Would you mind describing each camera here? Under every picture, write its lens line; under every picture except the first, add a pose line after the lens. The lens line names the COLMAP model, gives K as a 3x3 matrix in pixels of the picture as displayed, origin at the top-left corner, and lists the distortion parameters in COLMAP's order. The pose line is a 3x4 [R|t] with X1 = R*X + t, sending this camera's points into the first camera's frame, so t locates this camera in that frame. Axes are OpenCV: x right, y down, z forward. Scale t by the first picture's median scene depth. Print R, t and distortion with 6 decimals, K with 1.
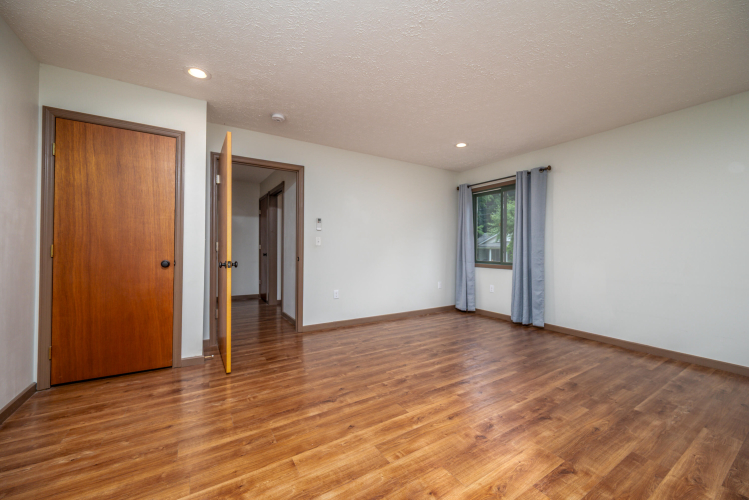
lens RADIAL K [[293.8, 0, 375.2], [0, 293.8, 248.7], [0, 0, 1]] dist [-0.001422, -0.000234]
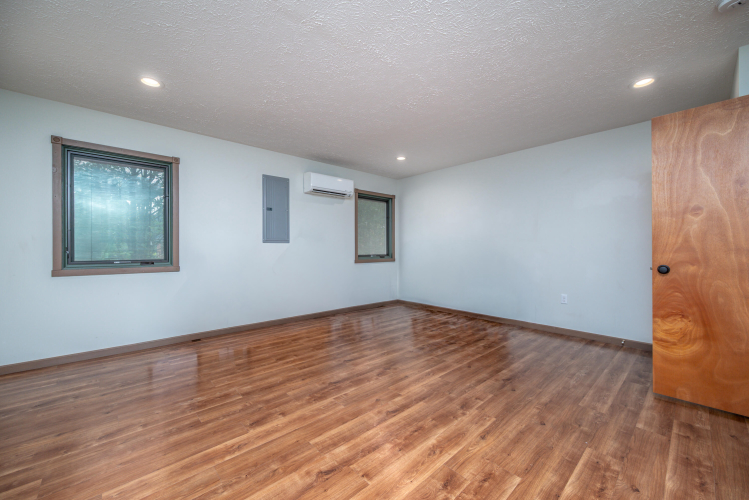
lens RADIAL K [[293.8, 0, 375.2], [0, 293.8, 248.7], [0, 0, 1]] dist [-0.001422, -0.000234]
pose [[-0.983639, -0.003936, -0.180110, 0.573159], [-0.004269, 0.999990, 0.001459, -0.002183], [0.180102, 0.002204, -0.983645, 2.054035]]
